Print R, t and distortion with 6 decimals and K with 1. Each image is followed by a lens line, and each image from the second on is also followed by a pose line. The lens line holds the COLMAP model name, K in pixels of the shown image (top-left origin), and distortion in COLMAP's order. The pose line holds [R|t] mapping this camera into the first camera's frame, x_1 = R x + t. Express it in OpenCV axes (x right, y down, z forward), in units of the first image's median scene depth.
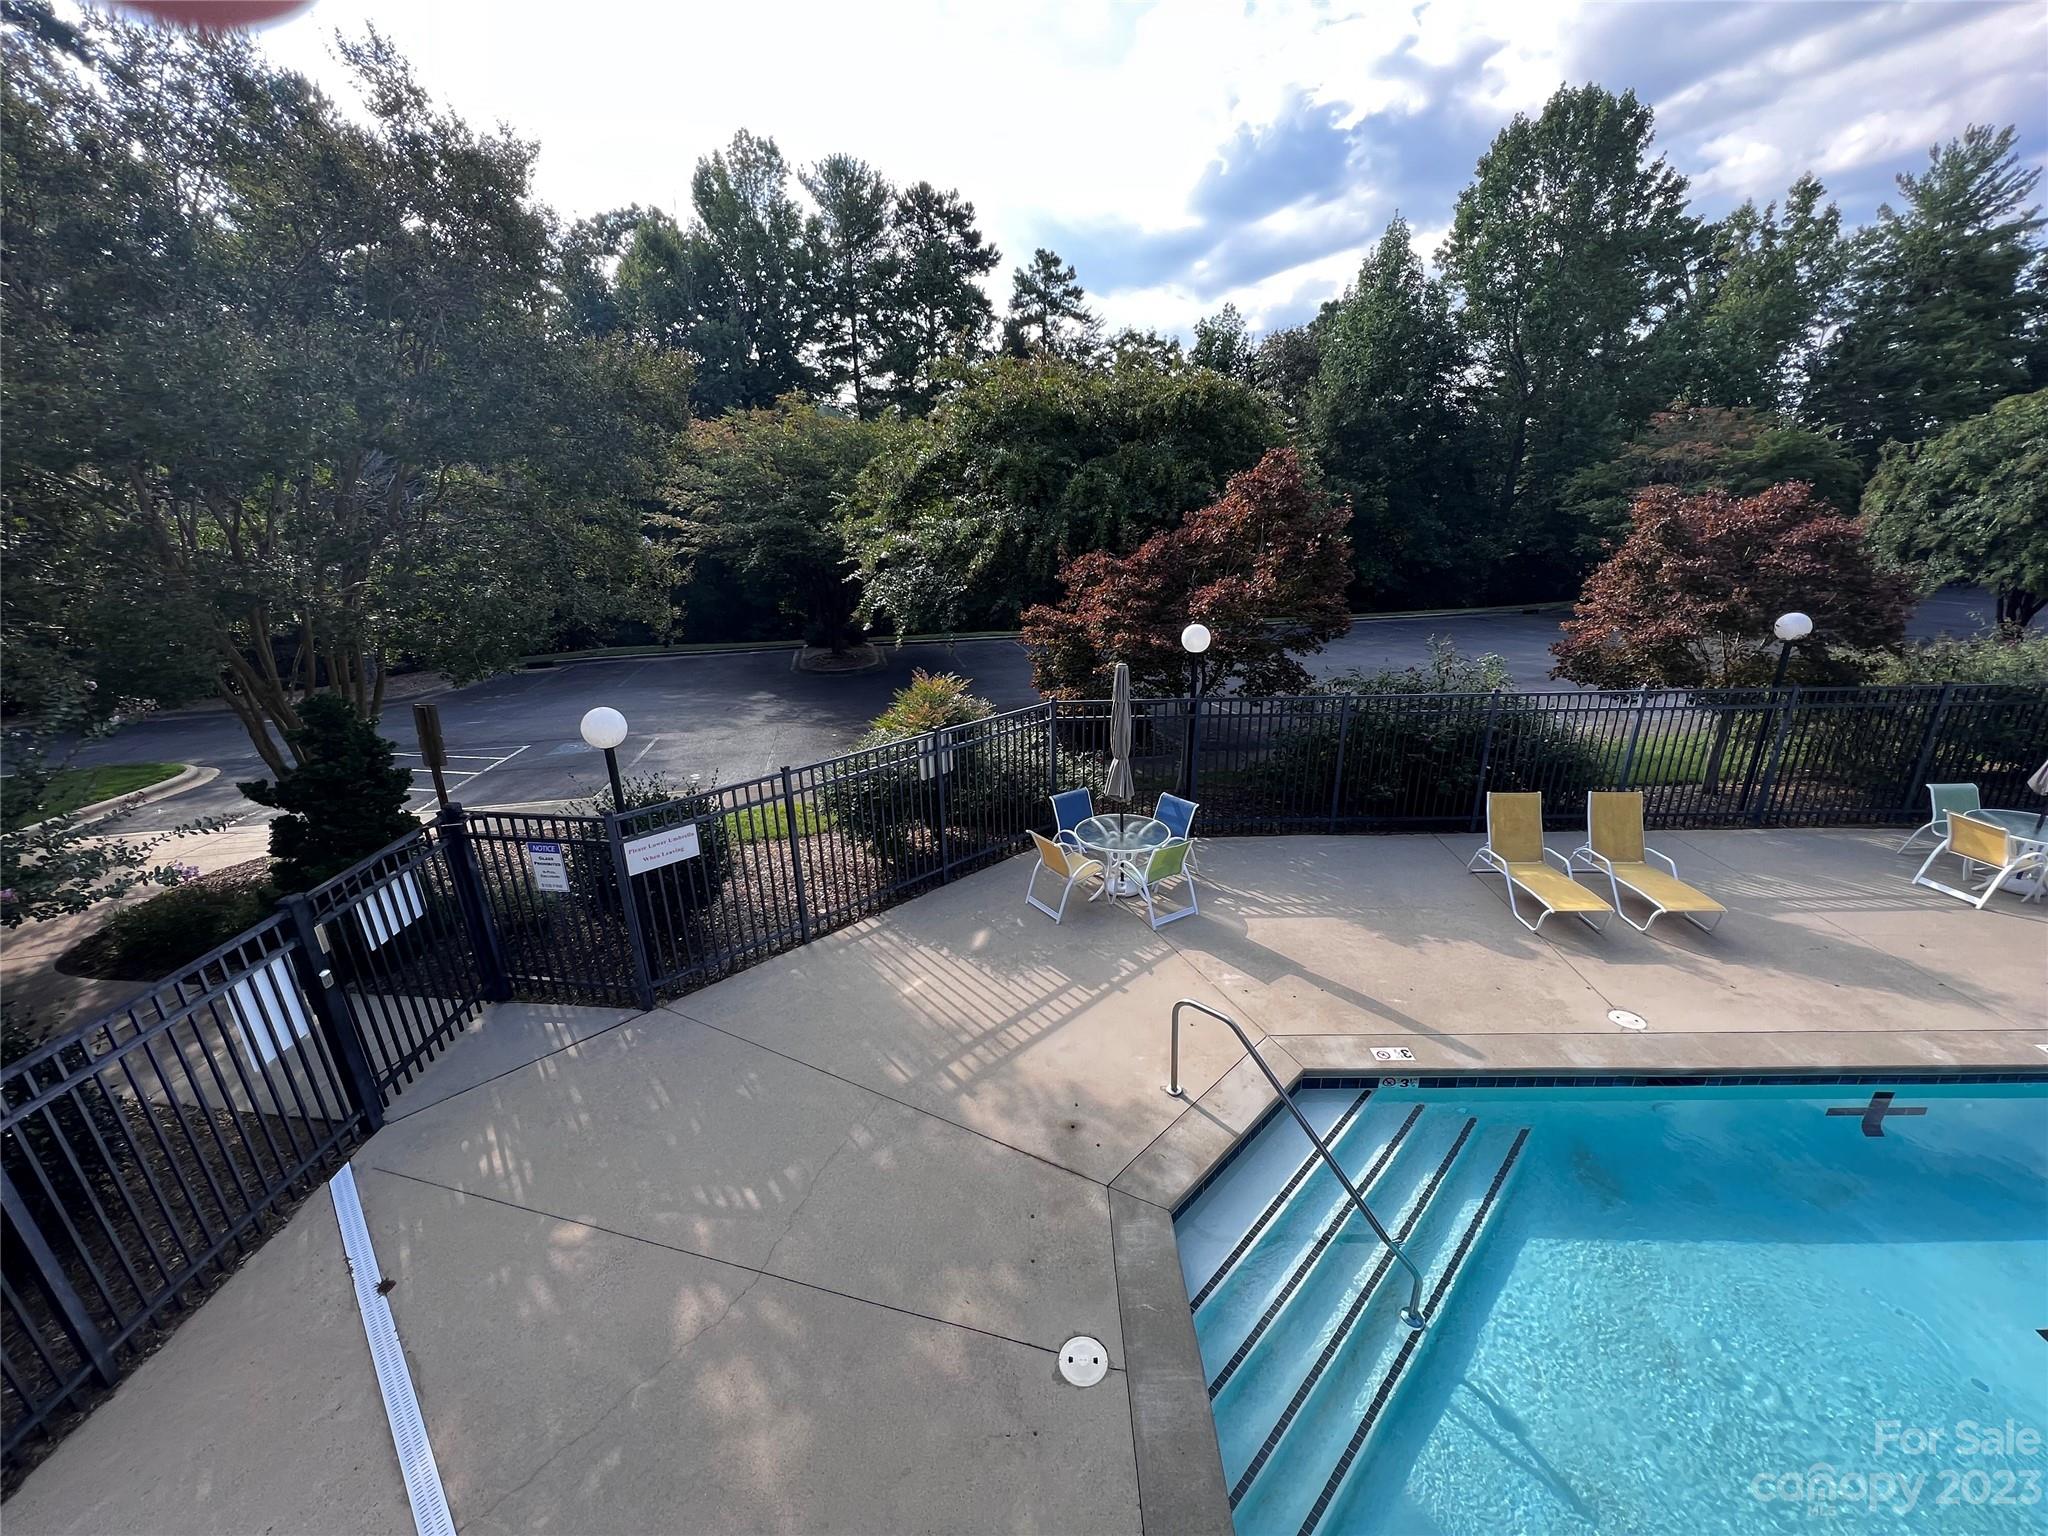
lens RADIAL K [[817.1, 0, 1024.0], [0, 817.1, 768.0], [0, 0, 1]] dist [-0.002395, 0.000821]
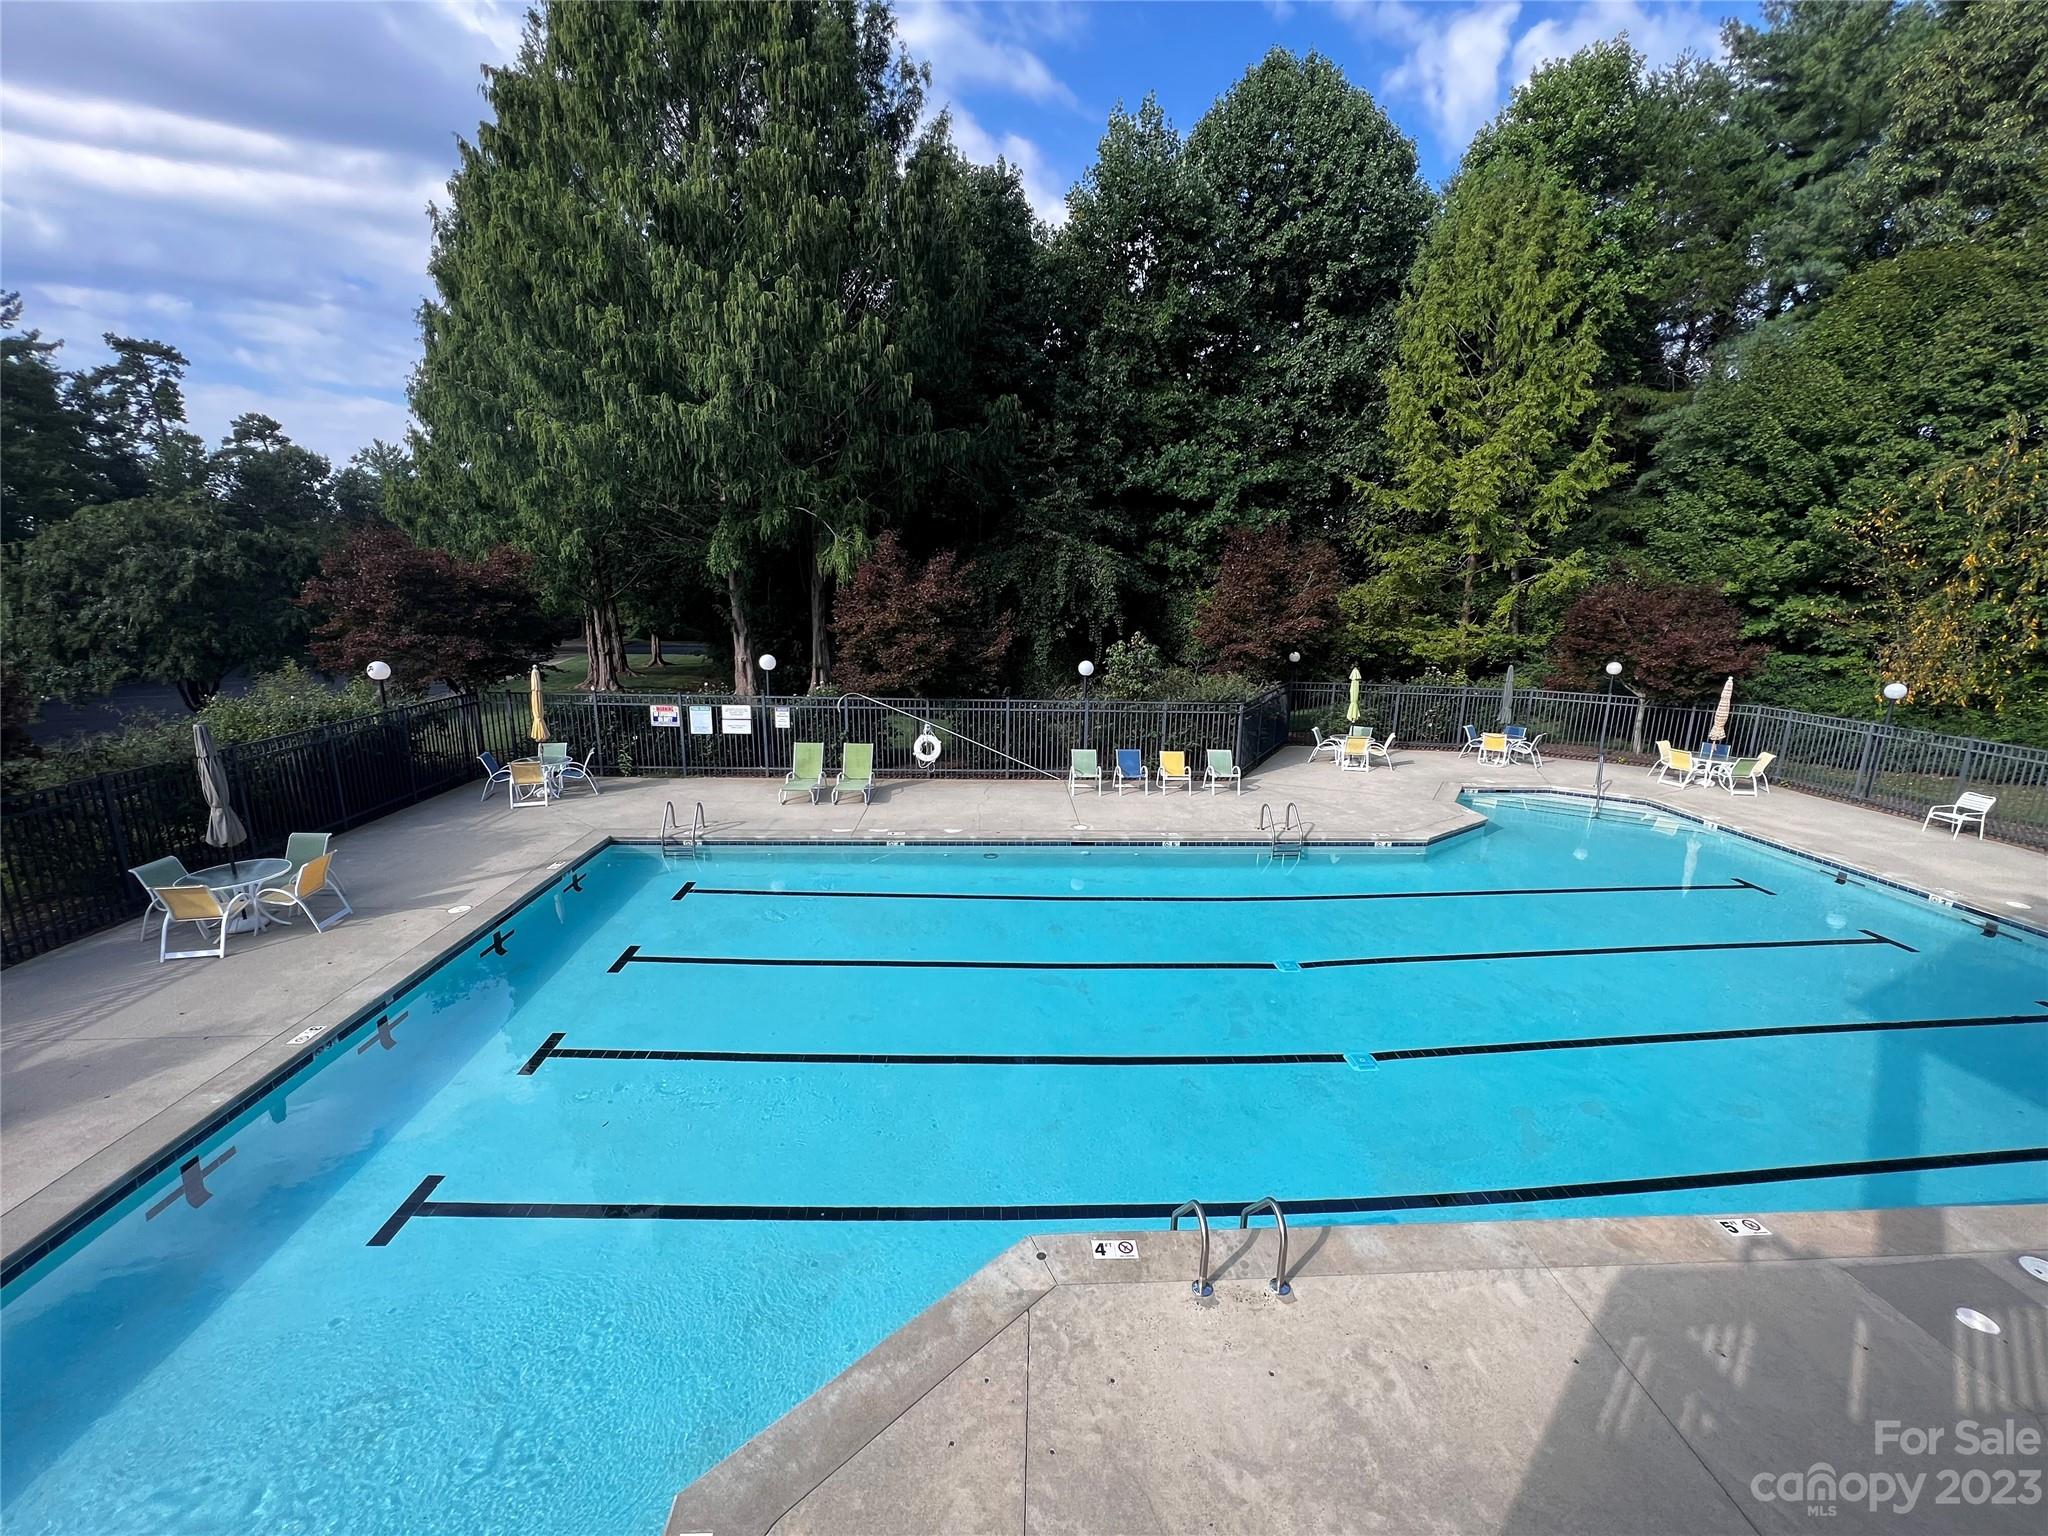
lens RADIAL K [[817.1, 0, 1024.0], [0, 817.1, 768.0], [0, 0, 1]] dist [-0.002395, 0.000821]
pose [[-0.078287, -0.203300, 0.975982, 0.051110], [0.315124, 0.923745, 0.217697, 0.033660], [-0.945816, 0.324598, -0.008253, -0.097084]]
